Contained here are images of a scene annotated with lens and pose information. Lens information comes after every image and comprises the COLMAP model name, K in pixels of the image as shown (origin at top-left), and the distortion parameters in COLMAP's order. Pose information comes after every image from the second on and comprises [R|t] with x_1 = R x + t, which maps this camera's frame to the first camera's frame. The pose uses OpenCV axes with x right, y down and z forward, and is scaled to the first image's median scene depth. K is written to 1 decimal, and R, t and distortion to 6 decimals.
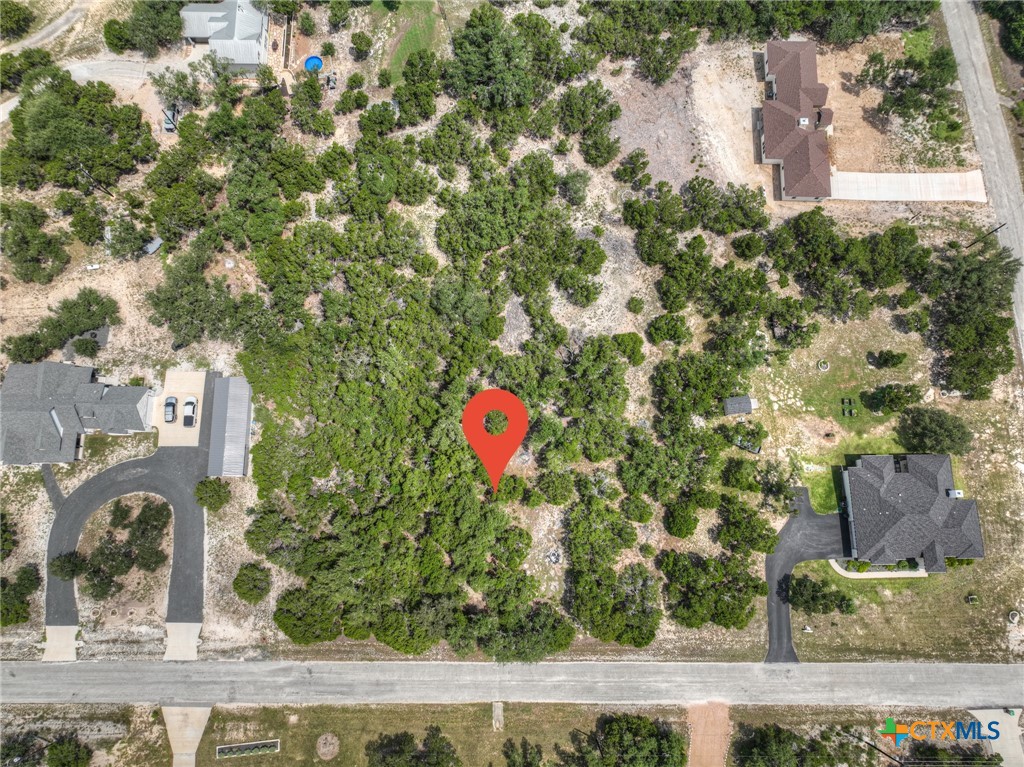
lens RADIAL K [[719.8, 0, 512.4], [0, 719.8, 385.1], [0, 0, 1]] dist [-0.004961, 0.024557]
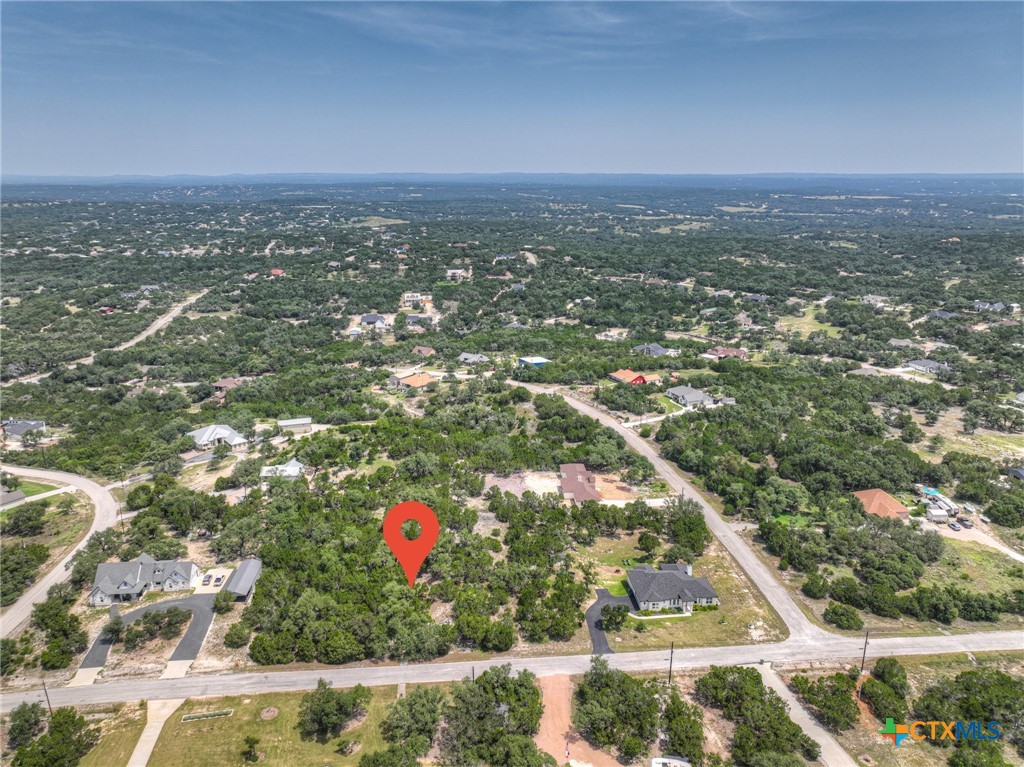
lens RADIAL K [[719.8, 0, 513.0], [0, 719.8, 379.2], [0, 0, 1]] dist [-0.004961, 0.024557]
pose [[0.996986, -0.030506, 0.071335, 0.105377], [0.077364, 0.460139, -0.884470, 1.338781], [-0.005842, 0.887323, 0.461112, -0.141180]]
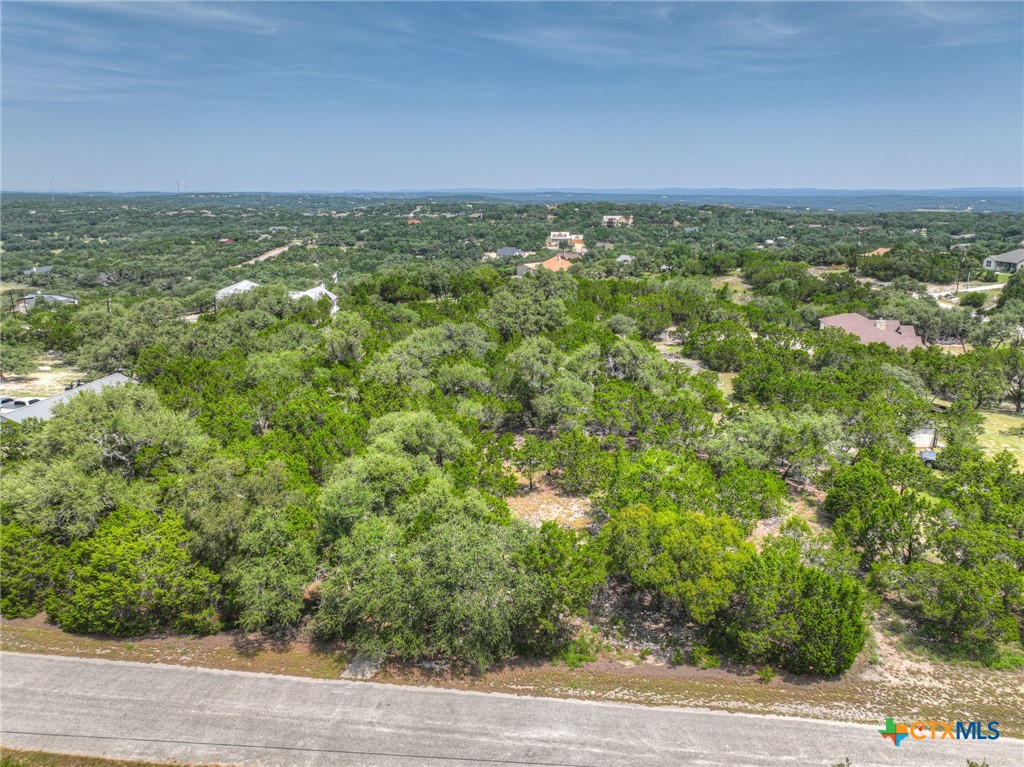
lens RADIAL K [[719.8, 0, 513.3], [0, 719.8, 383.4], [0, 0, 1]] dist [-0.004961, 0.024557]
pose [[0.990965, 0.027173, -0.131339, 0.080925], [-0.129734, 0.442621, -0.887275, 0.571510], [0.034023, 0.896297, 0.442147, 0.725972]]
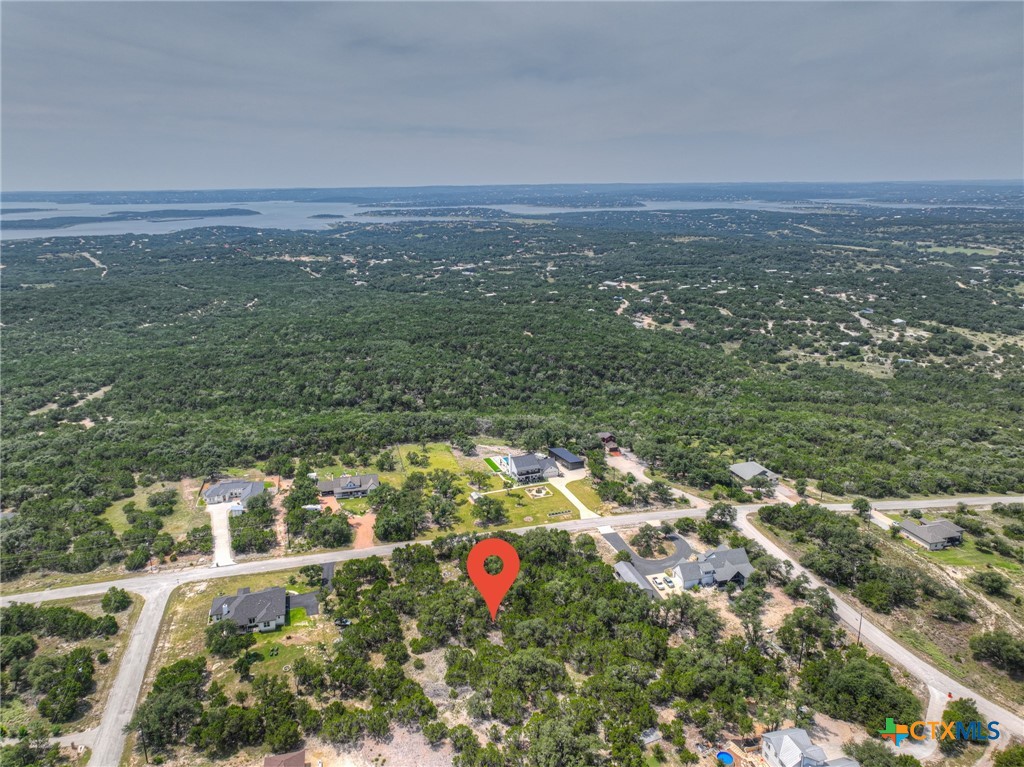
lens RADIAL K [[719.8, 0, 510.7], [0, 719.8, 376.9], [0, 0, 1]] dist [-0.004961, 0.024557]
pose [[-0.965017, 0.072549, -0.251948, 0.337156], [-0.256251, -0.057691, 0.964887, -1.628439], [0.055467, 0.995695, 0.074263, 0.339675]]
